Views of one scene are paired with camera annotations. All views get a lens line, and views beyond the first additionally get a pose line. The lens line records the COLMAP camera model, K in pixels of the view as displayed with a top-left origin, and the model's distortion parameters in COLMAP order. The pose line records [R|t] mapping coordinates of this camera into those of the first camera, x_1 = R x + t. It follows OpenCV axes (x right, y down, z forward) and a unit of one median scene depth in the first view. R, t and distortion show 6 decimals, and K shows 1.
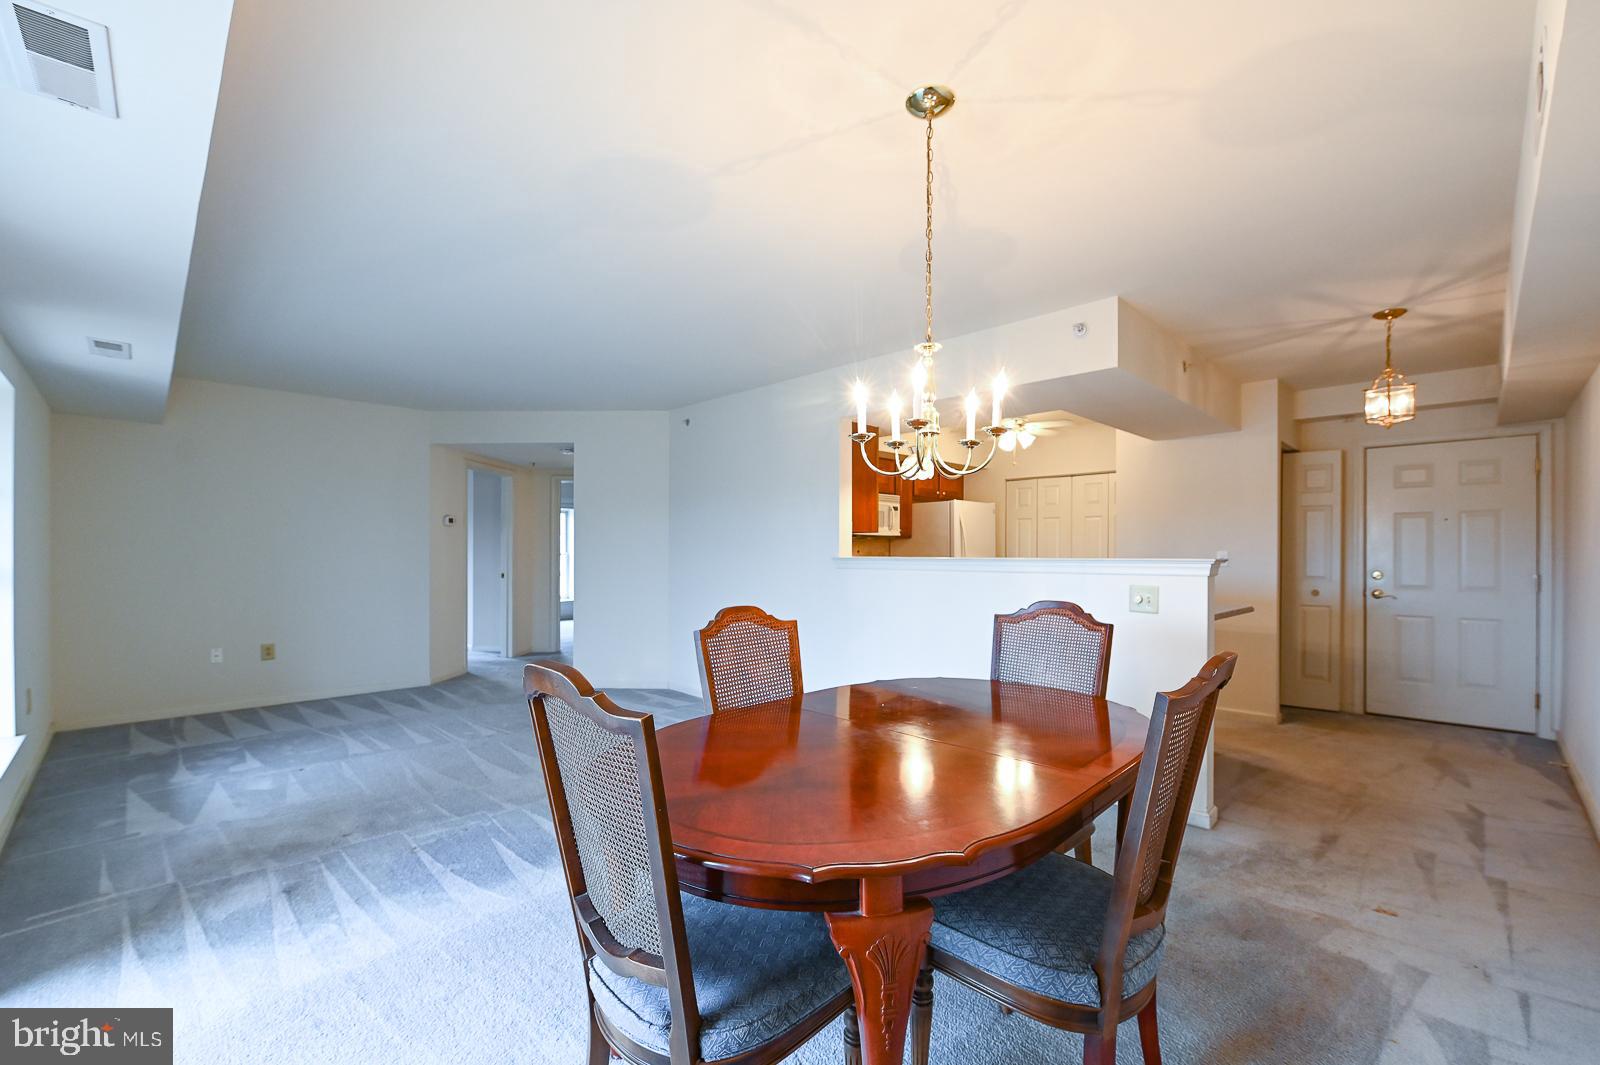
lens RADIAL K [[656.6, 0, 808.6], [0, 656.6, 535.8], [0, 0, 1]] dist [-0.009713, -0.000675]
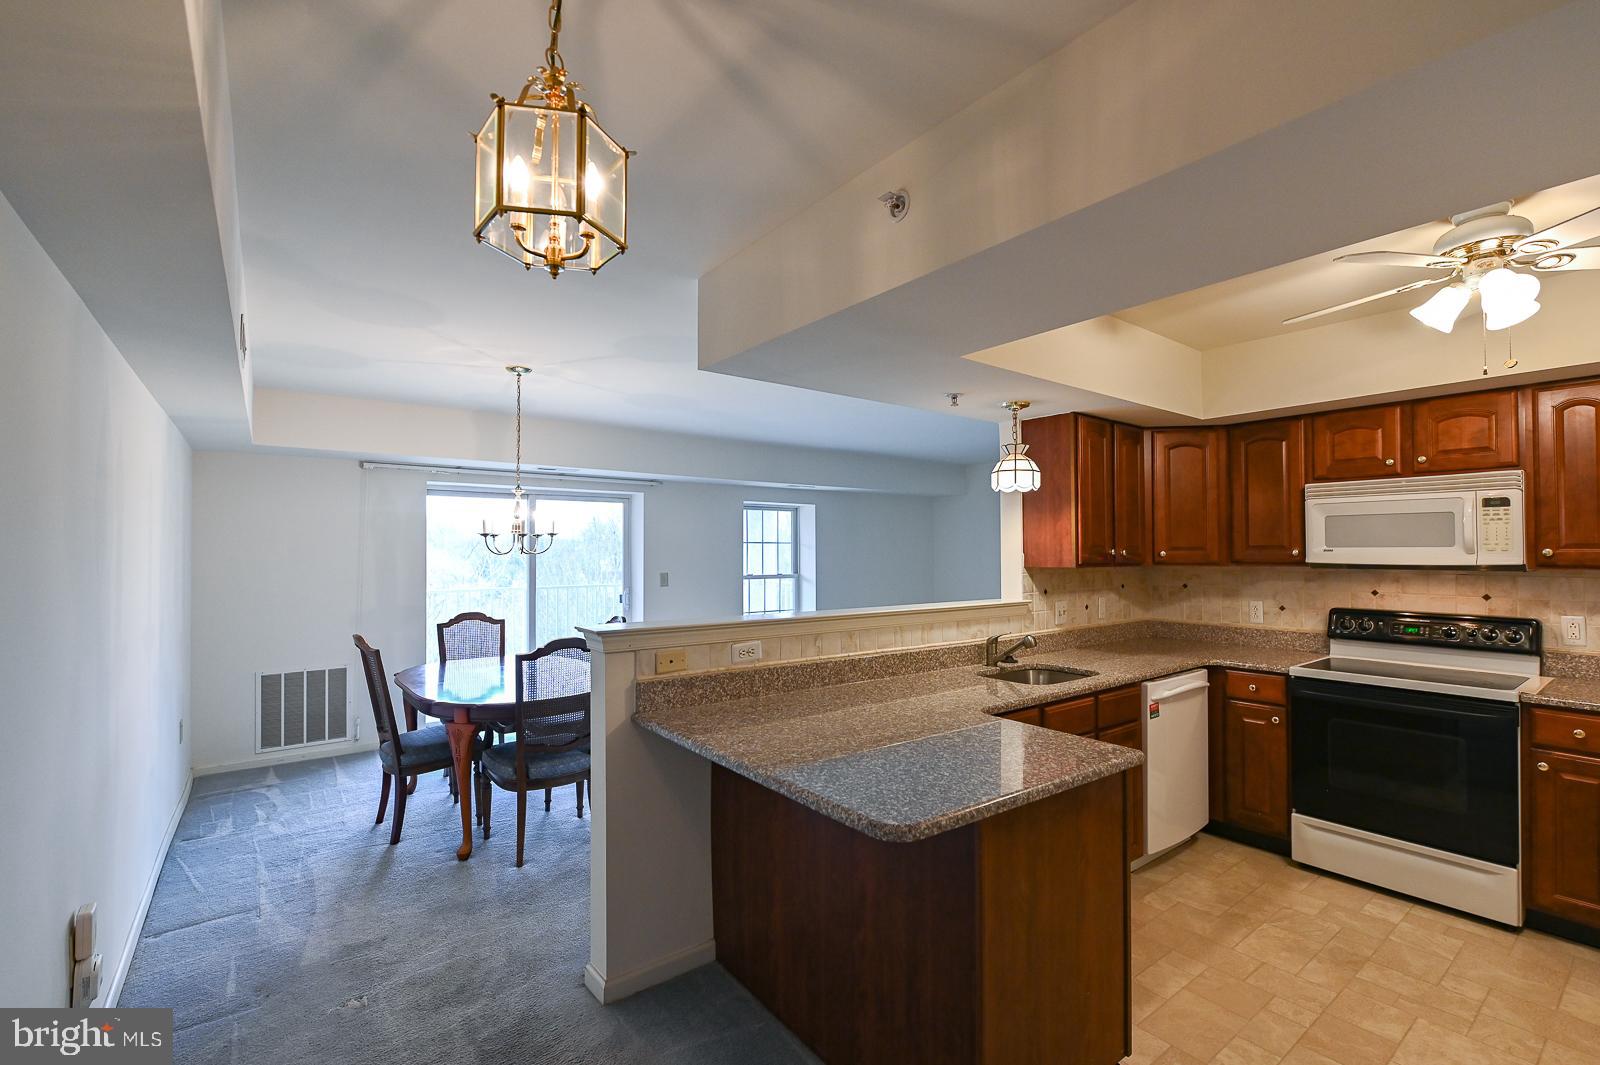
lens RADIAL K [[703.4, 0, 801.9], [0, 703.4, 536.2], [0, 0, 1]] dist [-0.008557, -0.000217]
pose [[-0.120938, -0.024784, -0.992351, 0.646290], [0.022165, 0.999372, -0.027661, -0.016138], [0.992413, -0.025341, -0.120313, 0.592696]]
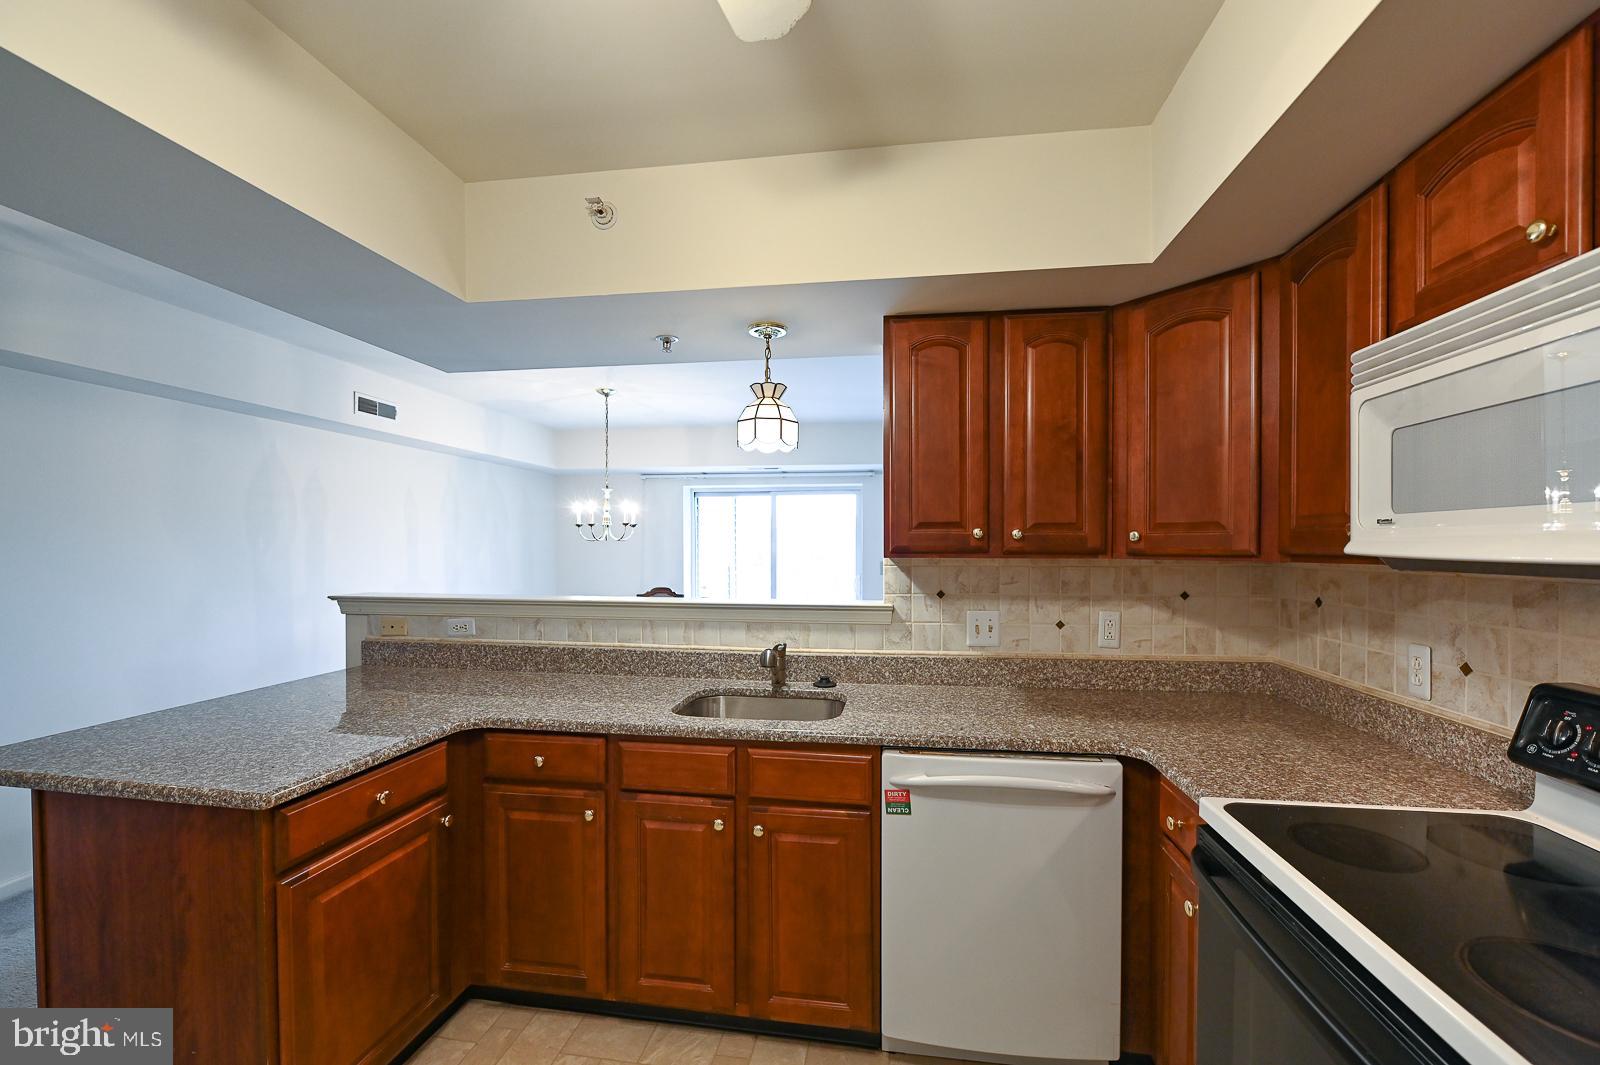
lens RADIAL K [[645.4, 0, 809.4], [0, 645.4, 551.0], [0, 0, 1]] dist [-0.009306, -0.000047]
pose [[-0.795145, 0.001893, -0.606416, 0.305912], [0.009476, 0.999912, -0.009303, -0.002563], [0.606345, -0.013144, -0.795093, 0.974520]]
